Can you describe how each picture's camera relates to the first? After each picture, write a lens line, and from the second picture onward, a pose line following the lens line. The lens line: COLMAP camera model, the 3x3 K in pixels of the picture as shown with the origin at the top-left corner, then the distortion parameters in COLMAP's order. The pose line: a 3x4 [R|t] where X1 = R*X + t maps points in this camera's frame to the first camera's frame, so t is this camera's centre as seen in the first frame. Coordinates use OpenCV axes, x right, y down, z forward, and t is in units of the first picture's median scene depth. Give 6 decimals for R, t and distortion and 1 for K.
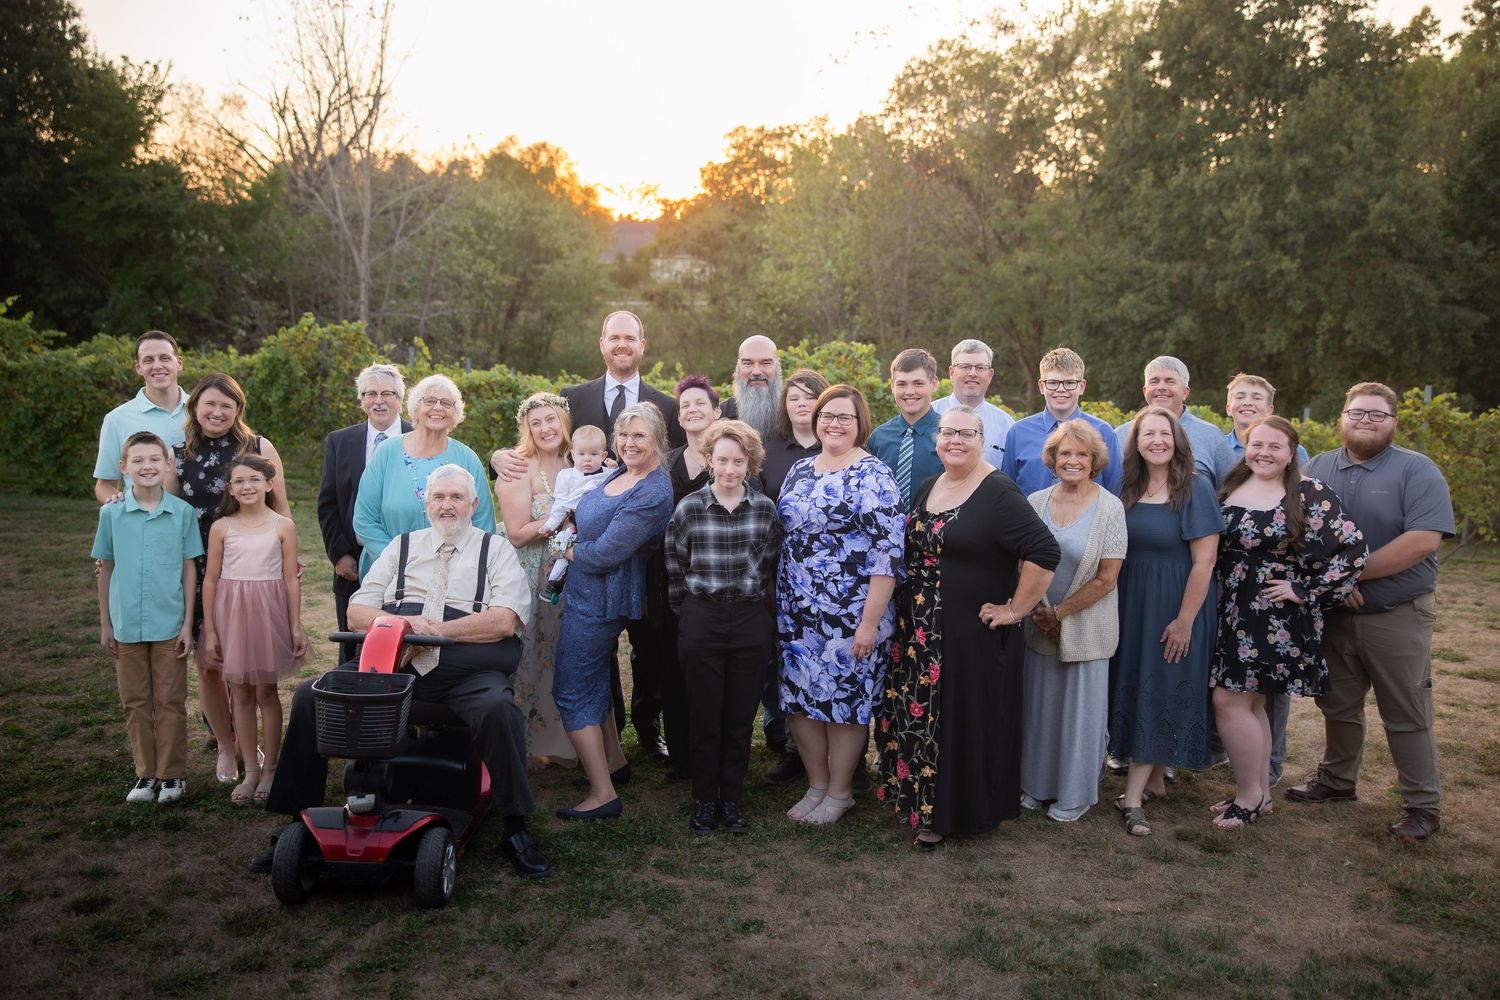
lens RADIAL K [[1378.9, 0, 750.0], [0, 1378.9, 500.0], [0, 0, 1]] dist [-0.064834, 0.125411]
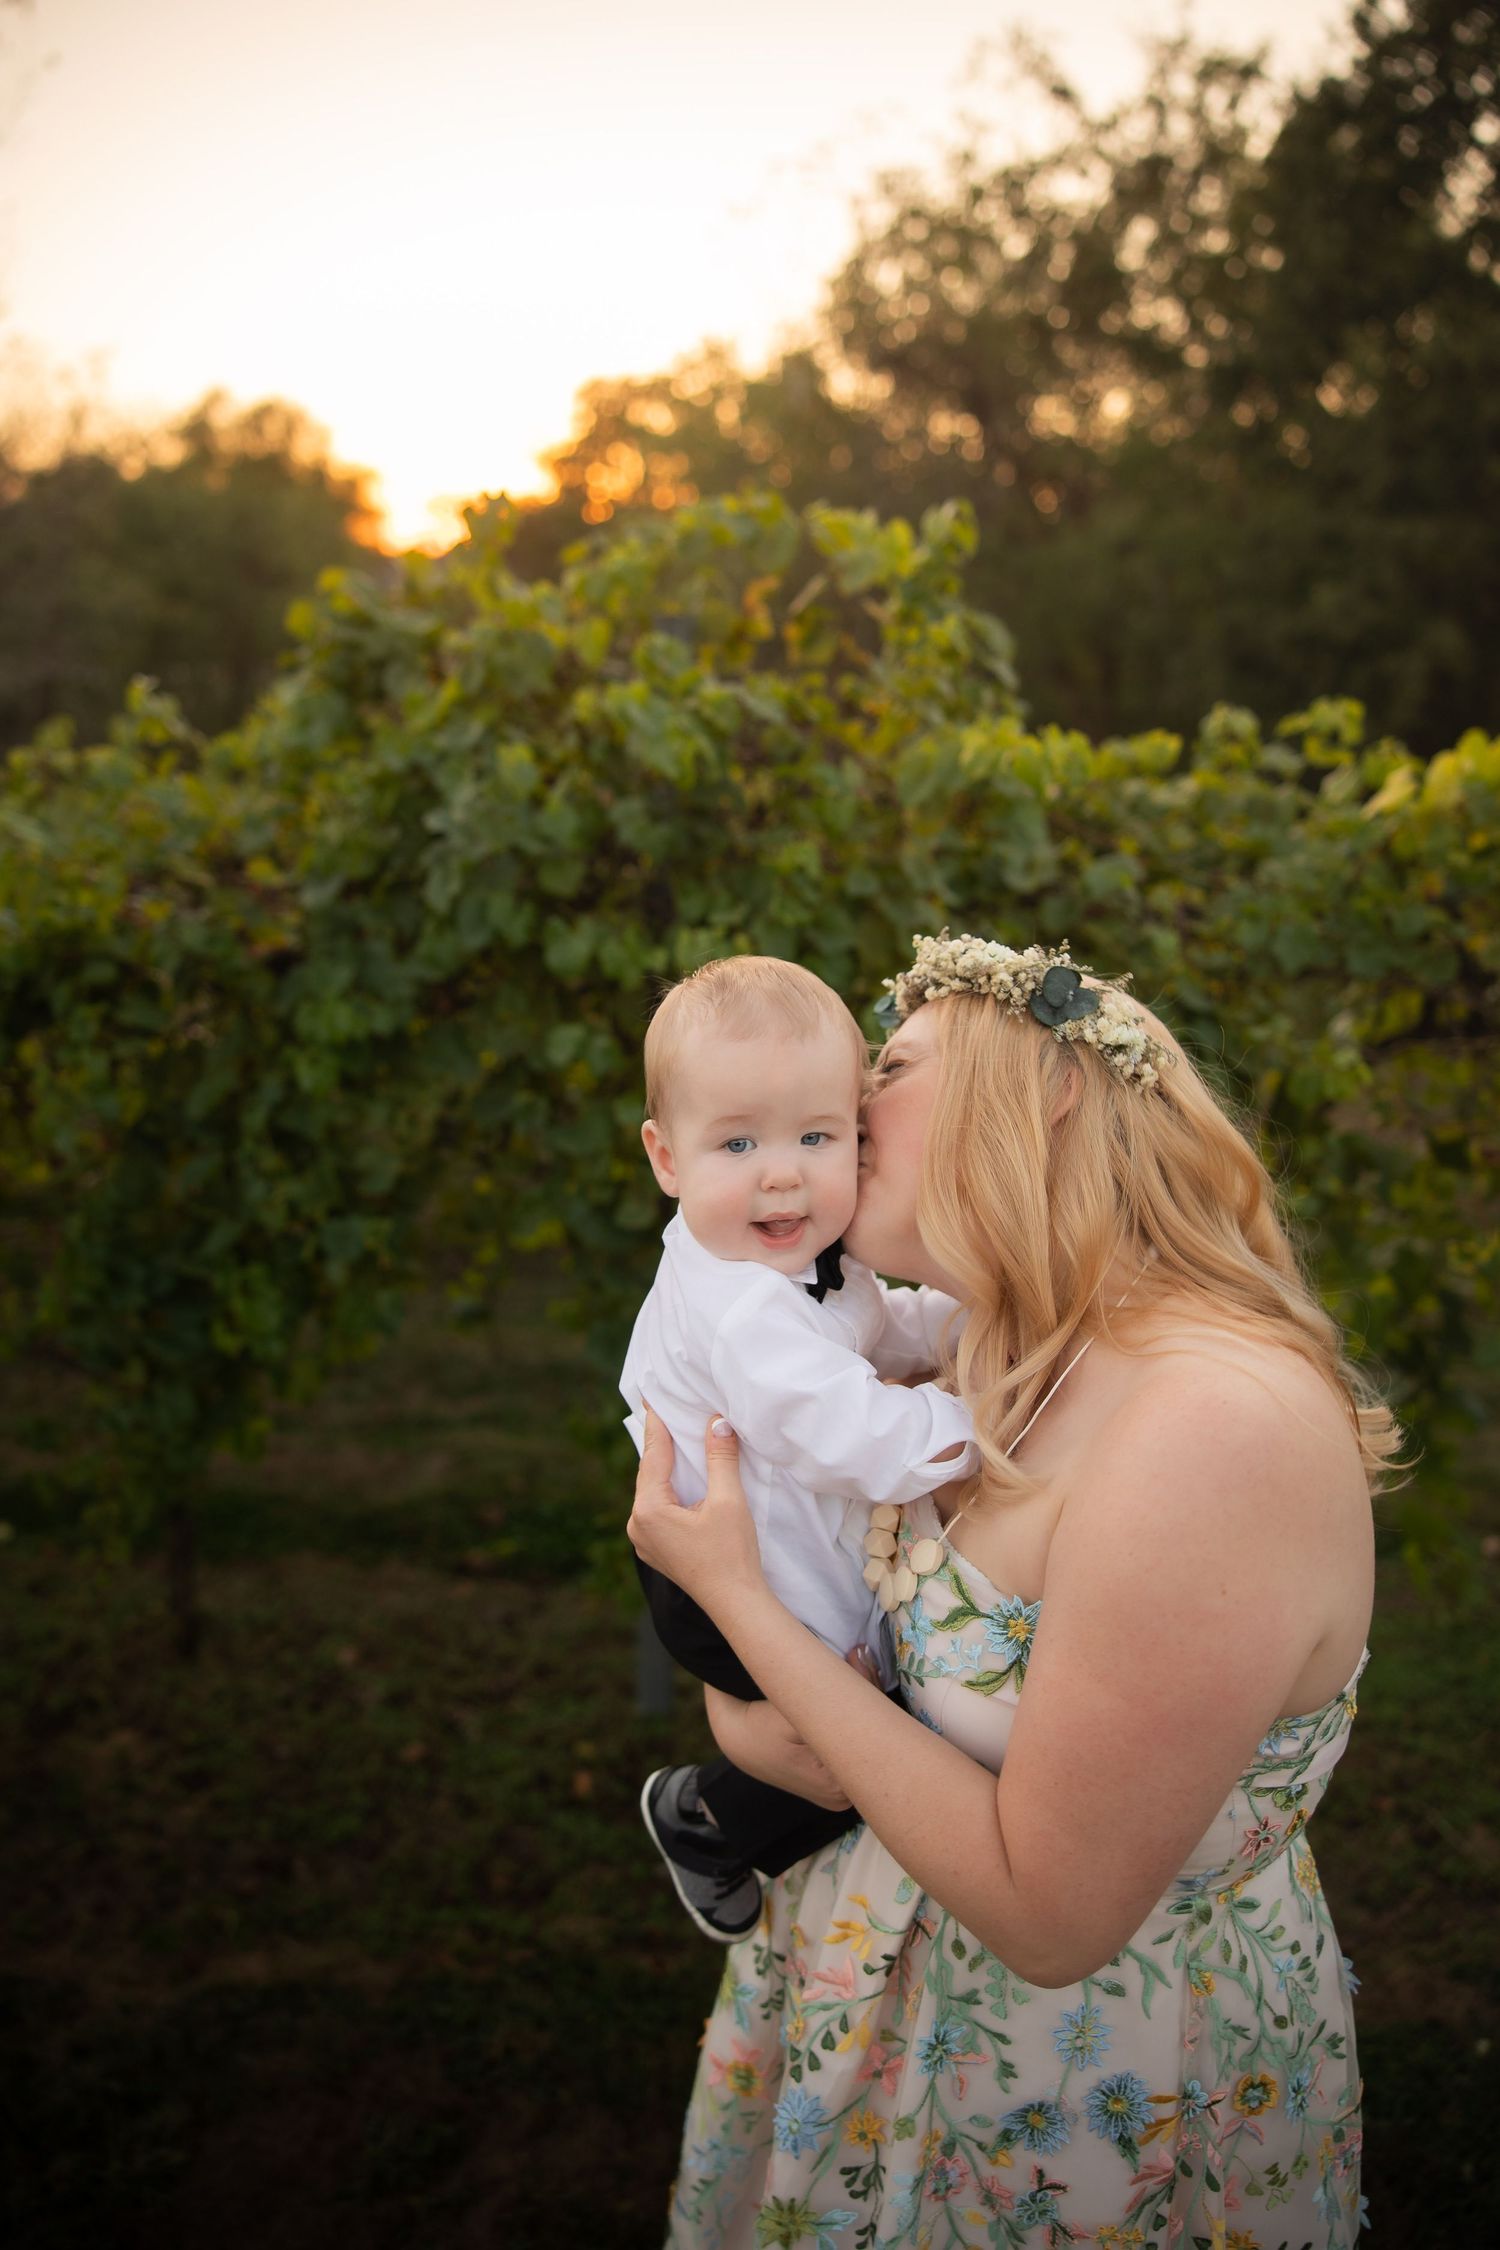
lens RADIAL K [[1837.0, 0, 750.0], [0, 1837.0, 1125.0], [0, 0, 1]] dist [-0.135357, 0.154997]
pose [[0.997867, -0.039134, 0.052244, 0.017593], [0.033569, 0.994069, 0.103443, -0.022168], [-0.055982, -0.101469, 0.993262, 0.259450]]
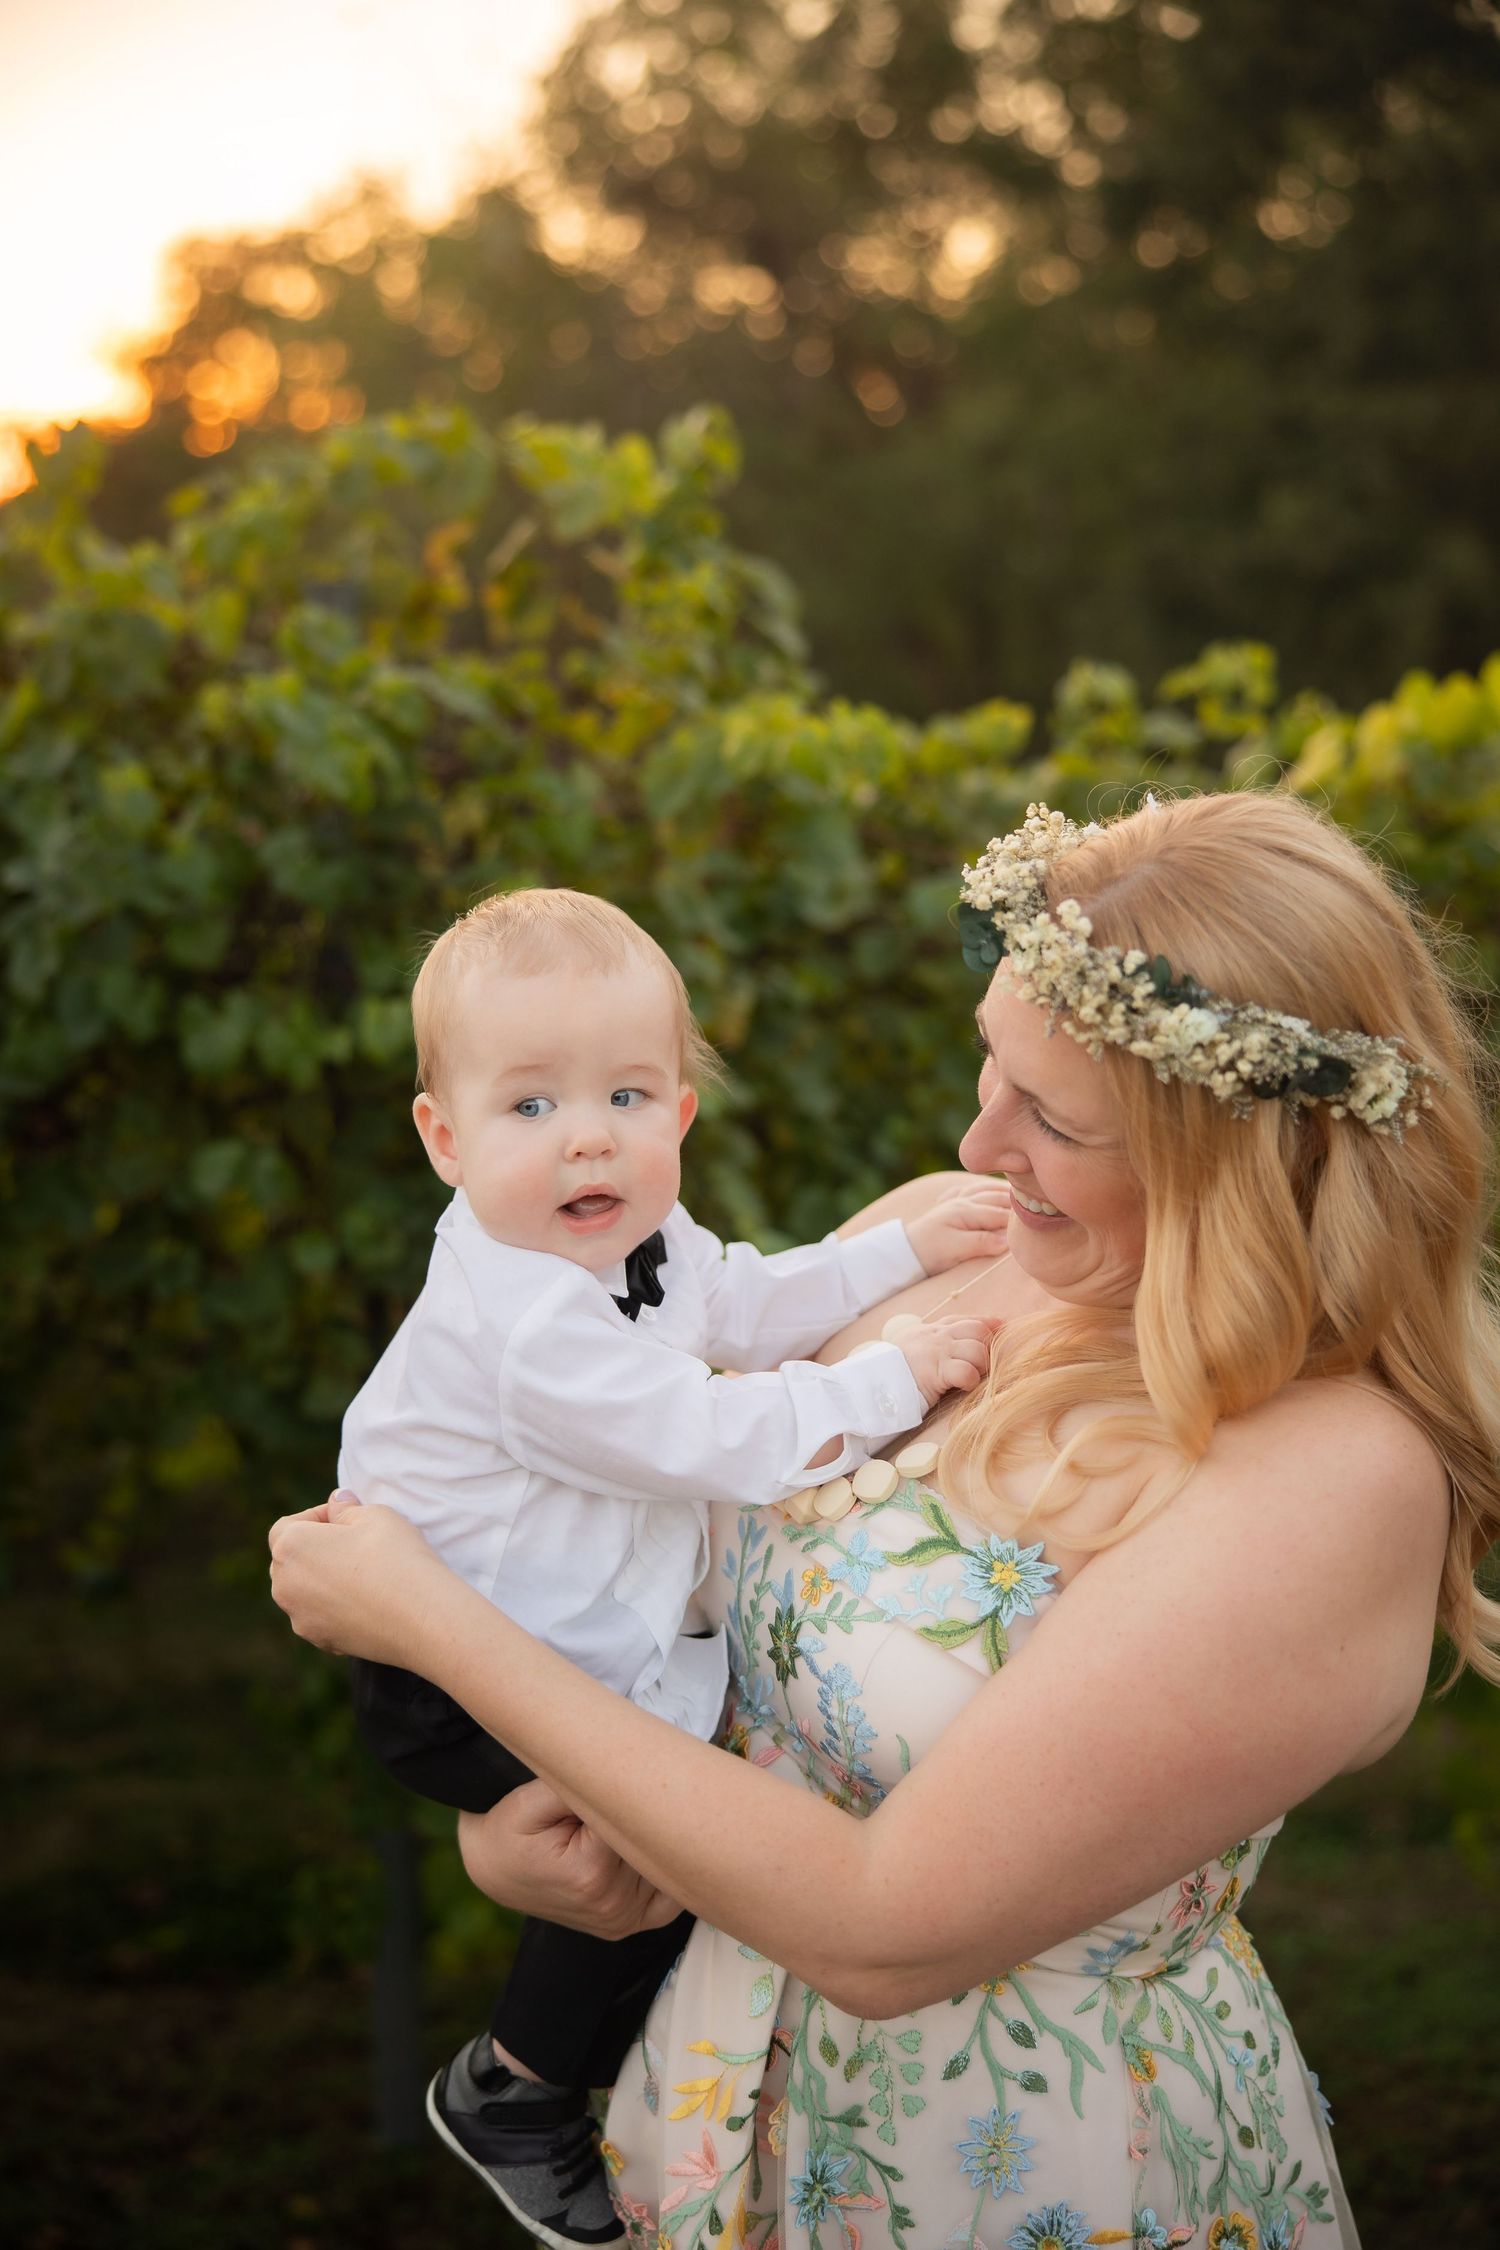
lens RADIAL K [[2757.7, 0, 750.0], [0, 2757.7, 1125.0], [0, 0, 1]] dist [0.013846, 0.042347]
pose [[0.983777, -0.100423, 0.148655, 0.017617], [0.096539, 0.994778, 0.033134, -0.020958], [-0.151206, -0.018245, 0.988334, 0.253363]]
